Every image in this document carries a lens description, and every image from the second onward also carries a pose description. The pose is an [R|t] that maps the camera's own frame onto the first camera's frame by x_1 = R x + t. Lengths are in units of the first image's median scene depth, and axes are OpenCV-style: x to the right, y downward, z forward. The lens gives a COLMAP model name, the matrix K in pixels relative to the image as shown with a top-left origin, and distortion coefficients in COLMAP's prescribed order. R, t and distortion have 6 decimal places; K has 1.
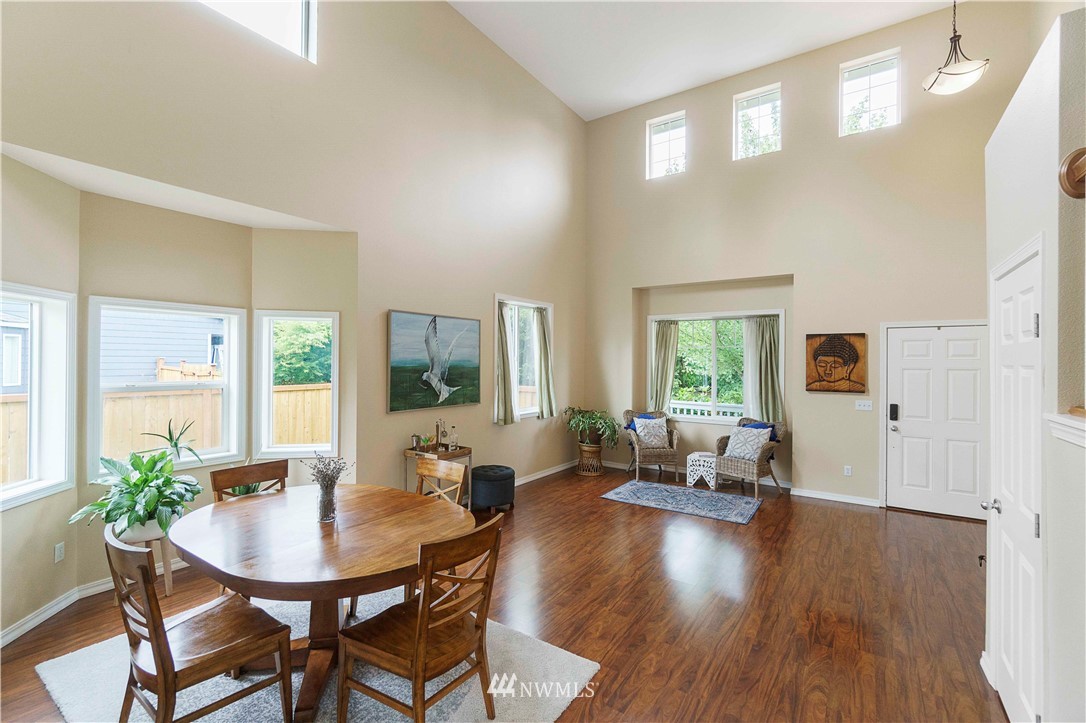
lens RADIAL K [[475.8, 0, 540.2], [0, 475.8, 358.5], [0, 0, 1]] dist [-0.002361, -0.000473]
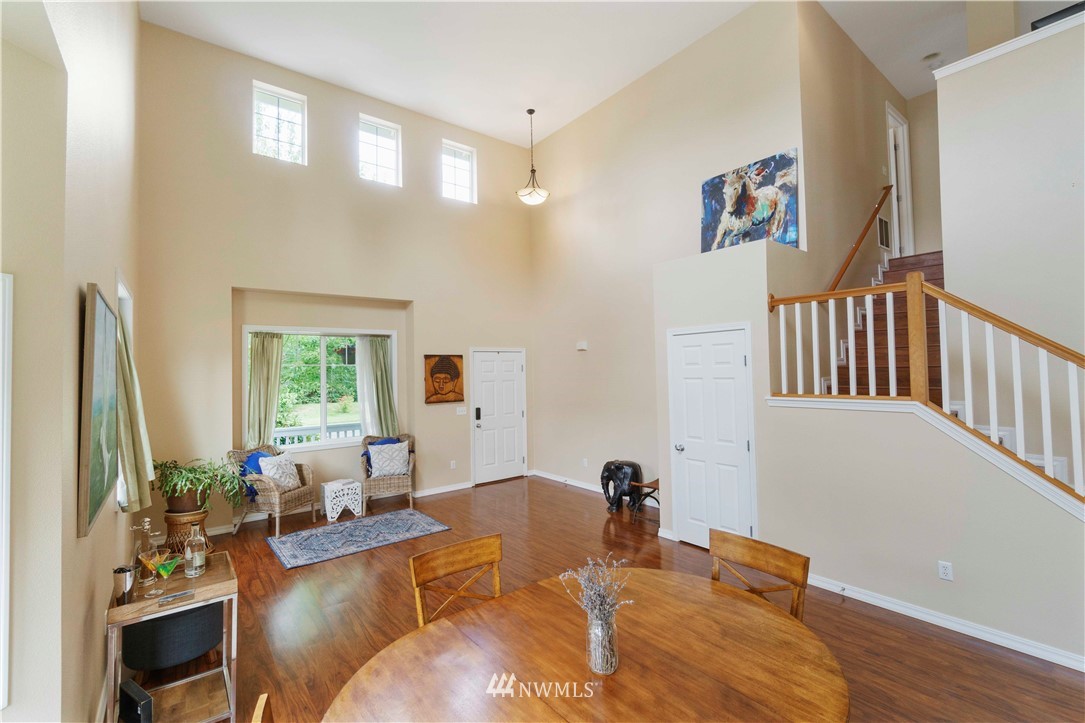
lens RADIAL K [[479.2, 0, 545.7], [0, 479.2, 353.9], [0, 0, 1]] dist [-0.001726, 0.000135]
pose [[0.293209, 0.017418, 0.955890, -0.498332], [0.014861, 0.999630, -0.022774, -0.023087], [-0.955933, 0.020883, 0.292842, 0.401408]]
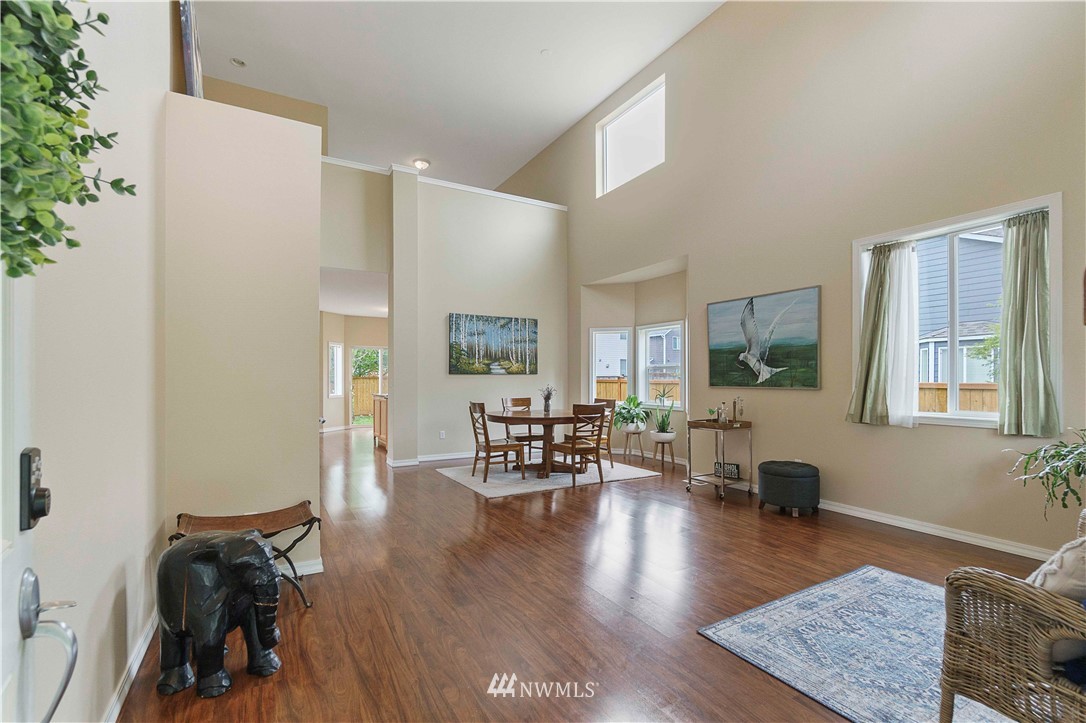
lens RADIAL K [[487.8, 0, 533.1], [0, 487.8, 379.9], [0, 0, 1]] dist [-0.000246, 0.000044]
pose [[-0.440704, -0.005490, -0.897636, 0.833902], [-0.000681, 0.999983, -0.005782, 0.084433], [0.897652, -0.001937, -0.440700, 0.935565]]
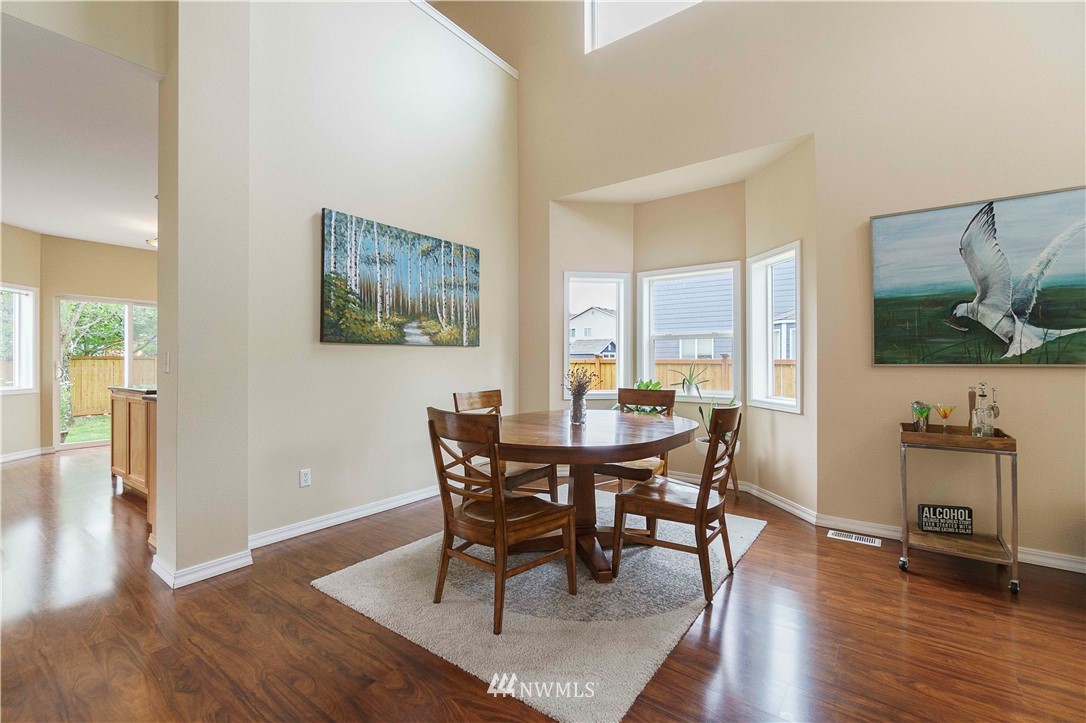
lens RADIAL K [[475.8, 0, 540.2], [0, 475.8, 358.5], [0, 0, 1]] dist [-0.002361, -0.000473]
pose [[-0.041229, -0.011503, -0.999084, 0.322507], [0.004884, 0.999919, -0.011714, 0.089578], [0.999138, -0.005362, -0.041170, 0.442391]]
